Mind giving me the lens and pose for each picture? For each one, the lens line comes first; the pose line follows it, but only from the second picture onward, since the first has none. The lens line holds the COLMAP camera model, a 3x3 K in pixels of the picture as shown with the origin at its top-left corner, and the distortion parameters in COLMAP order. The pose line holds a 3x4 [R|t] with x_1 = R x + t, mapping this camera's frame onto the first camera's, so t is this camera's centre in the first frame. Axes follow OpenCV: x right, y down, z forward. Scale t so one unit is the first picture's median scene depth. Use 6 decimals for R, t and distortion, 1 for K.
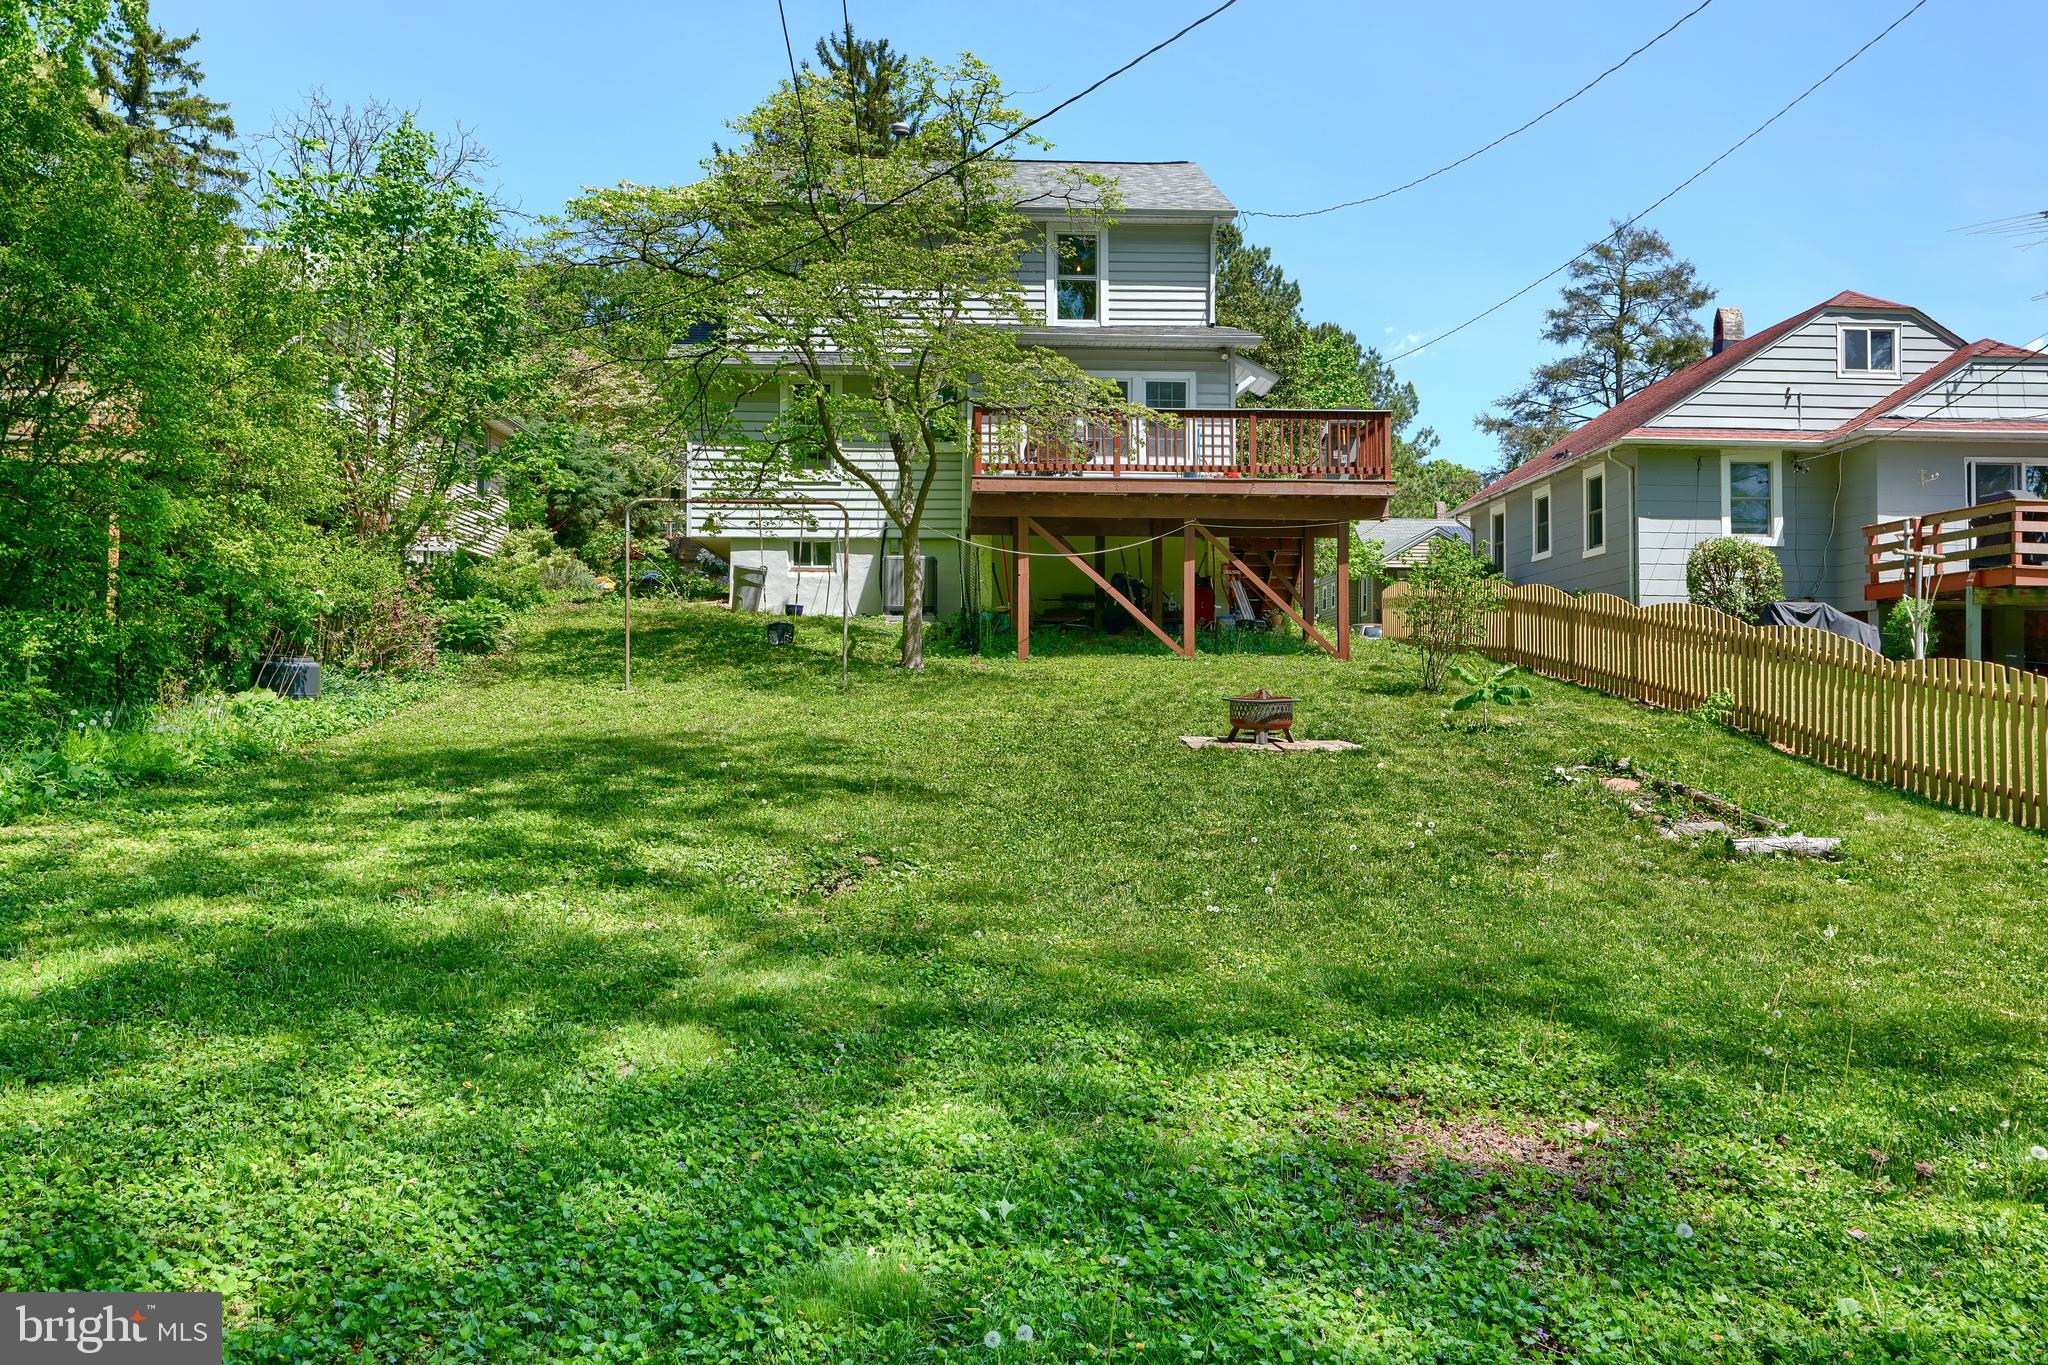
lens RADIAL K [[1639.7, 0, 1025.1], [0, 1639.7, 671.8], [0, 0, 1]] dist [-0.002551, 0.006778]
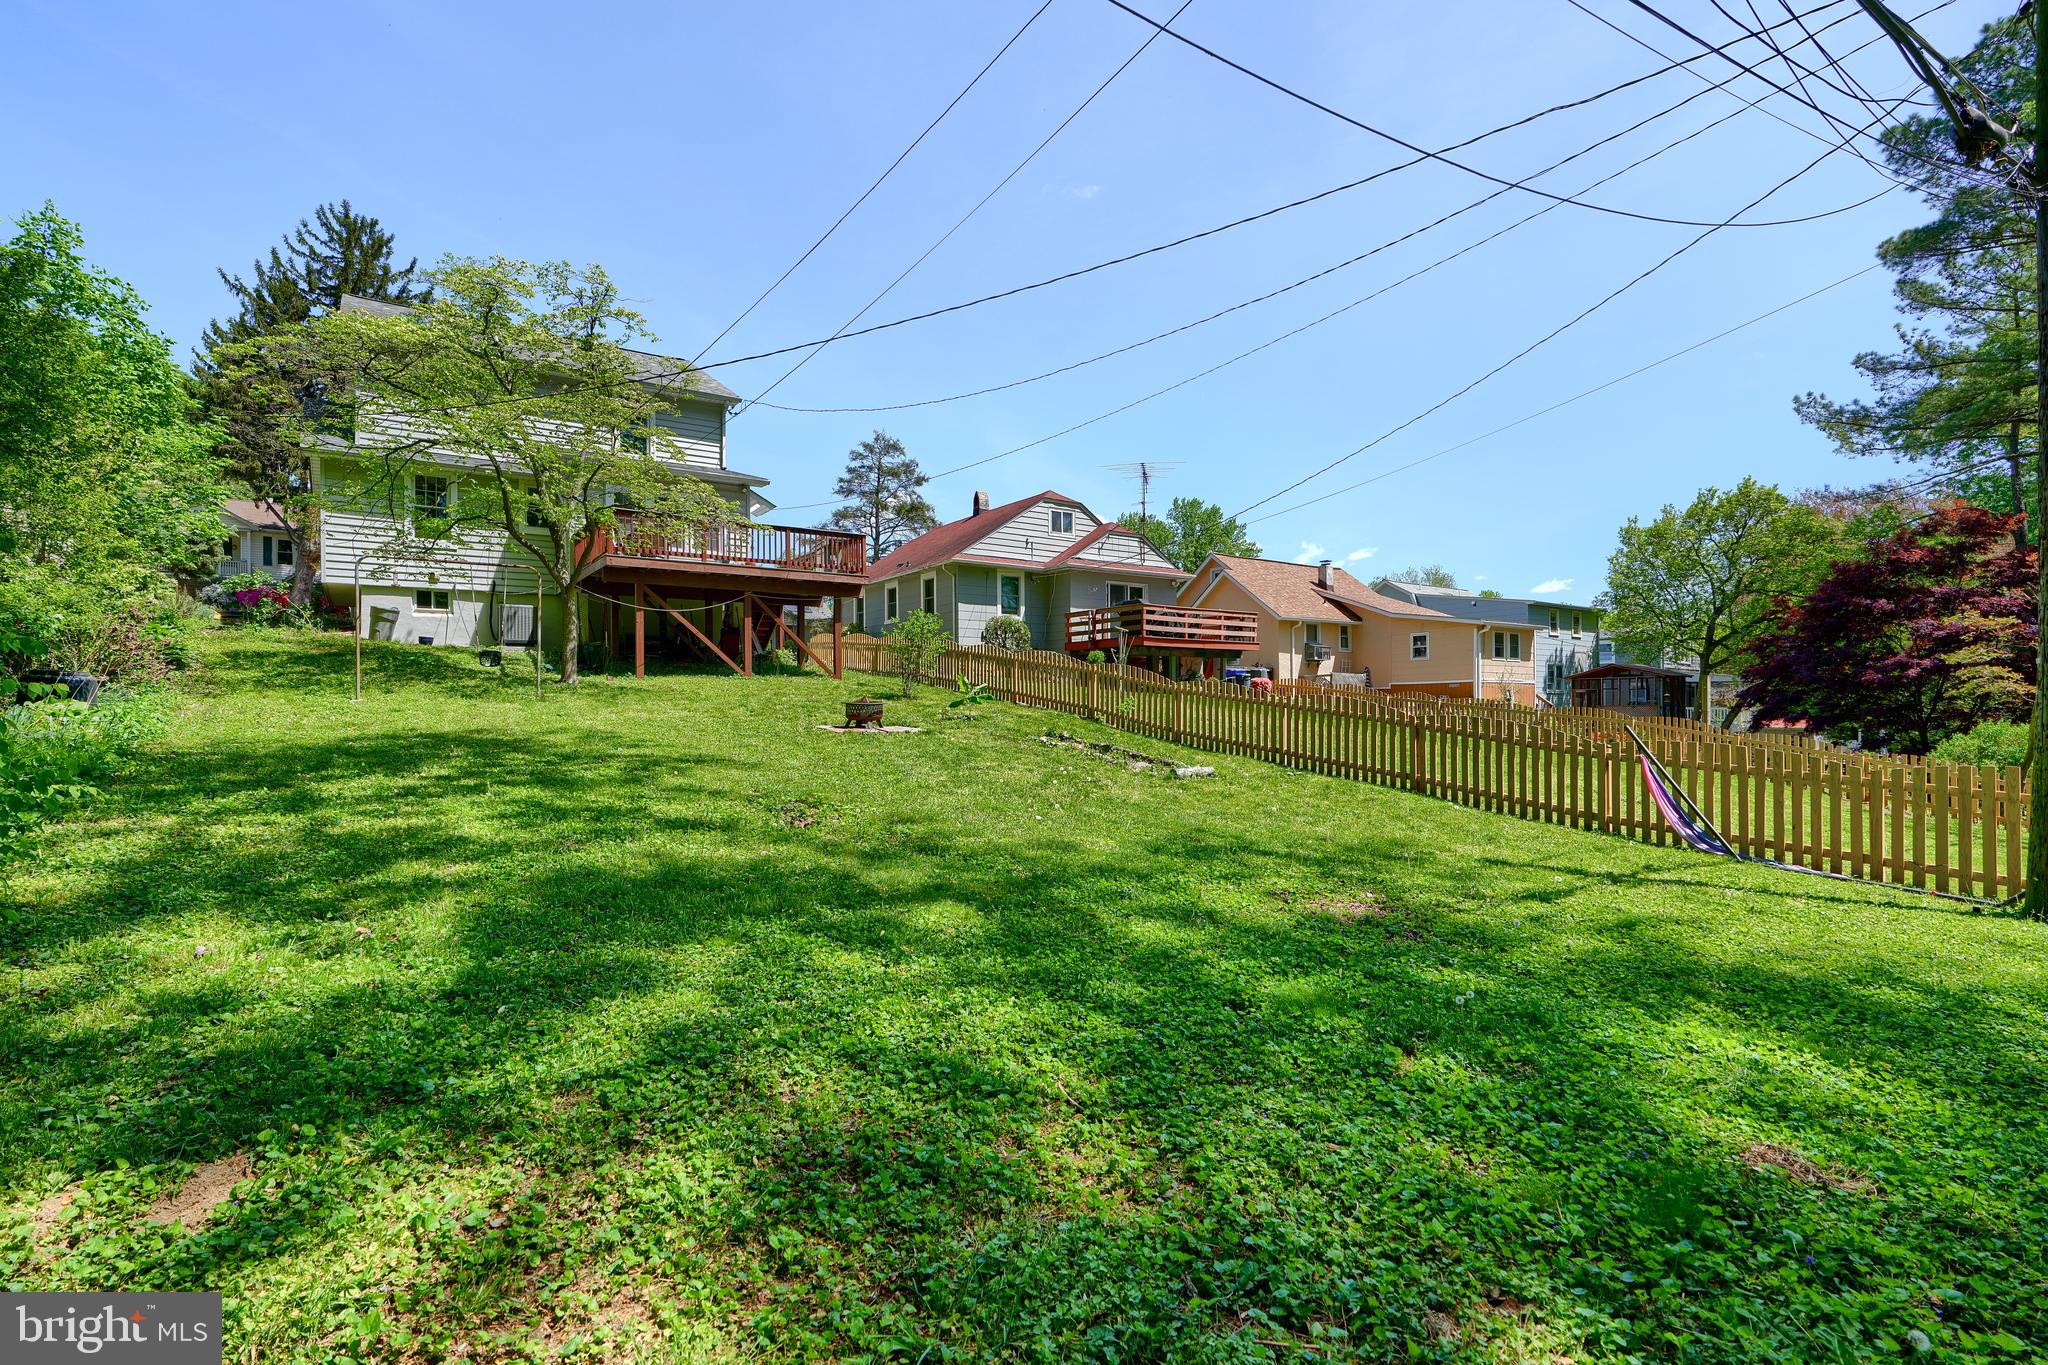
lens RADIAL K [[989.0, 0, 1021.8], [0, 989.0, 692.0], [0, 0, 1]] dist [0.018989, 0.000300]
pose [[0.847521, -0.000197, 0.530761, -0.152744], [-0.002801, 0.999984, 0.004844, 0.000205], [-0.530754, -0.005592, 0.847508, 0.024608]]
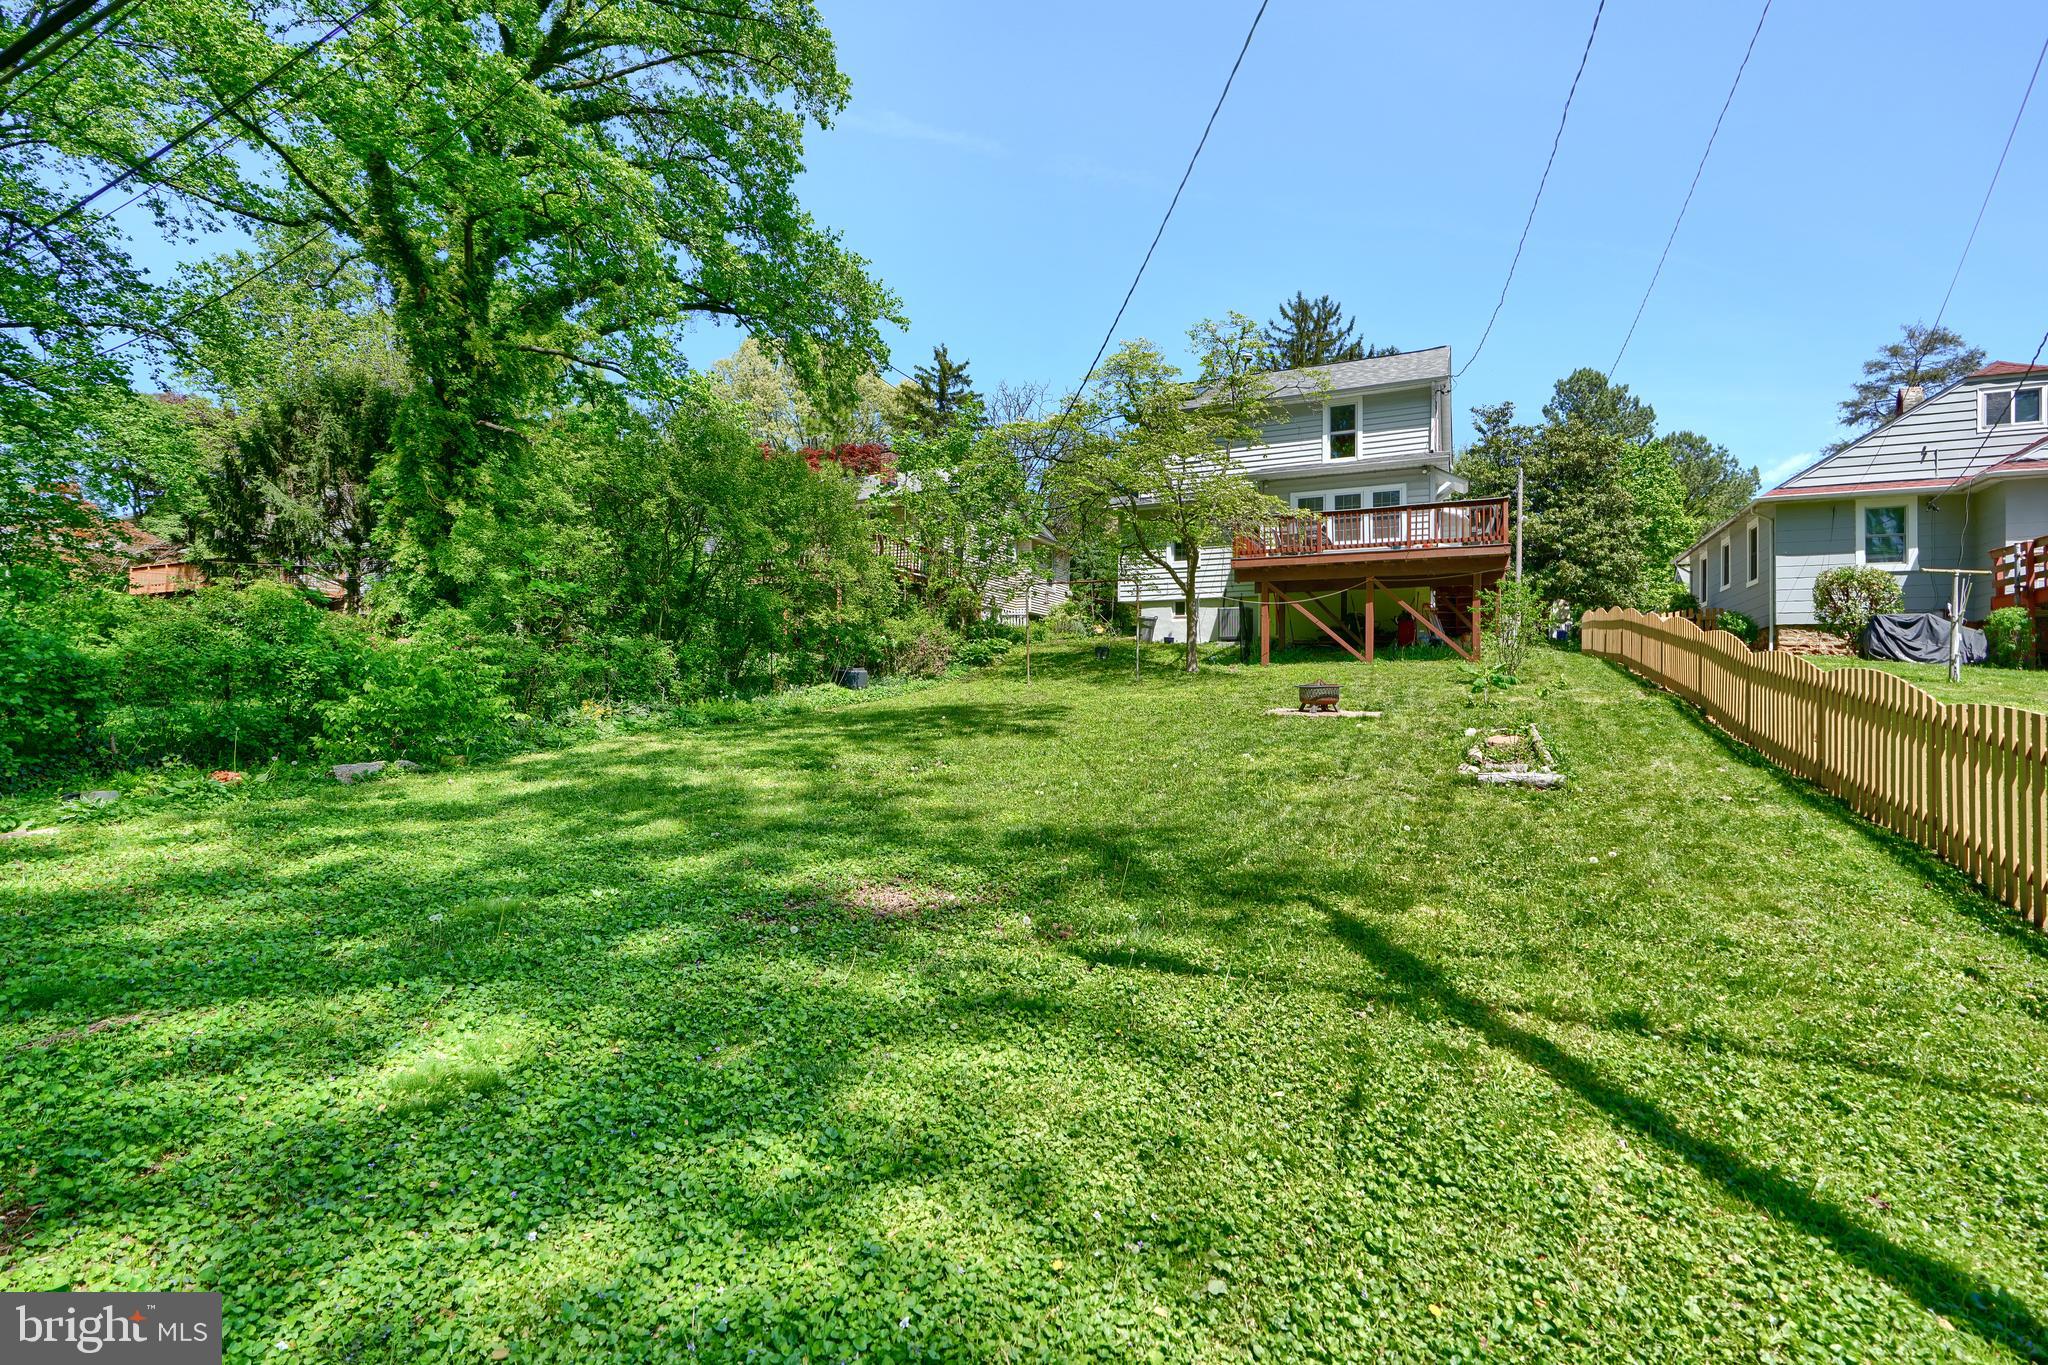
lens RADIAL K [[944.2, 0, 1024.6], [0, 944.2, 692.5], [0, 0, 1]] dist [0.000892, 0.000202]
pose [[0.885814, -0.000874, -0.464040, 0.186410], [0.006411, 0.999926, 0.010354, 0.006676], [0.463997, -0.012147, 0.885754, 0.019413]]
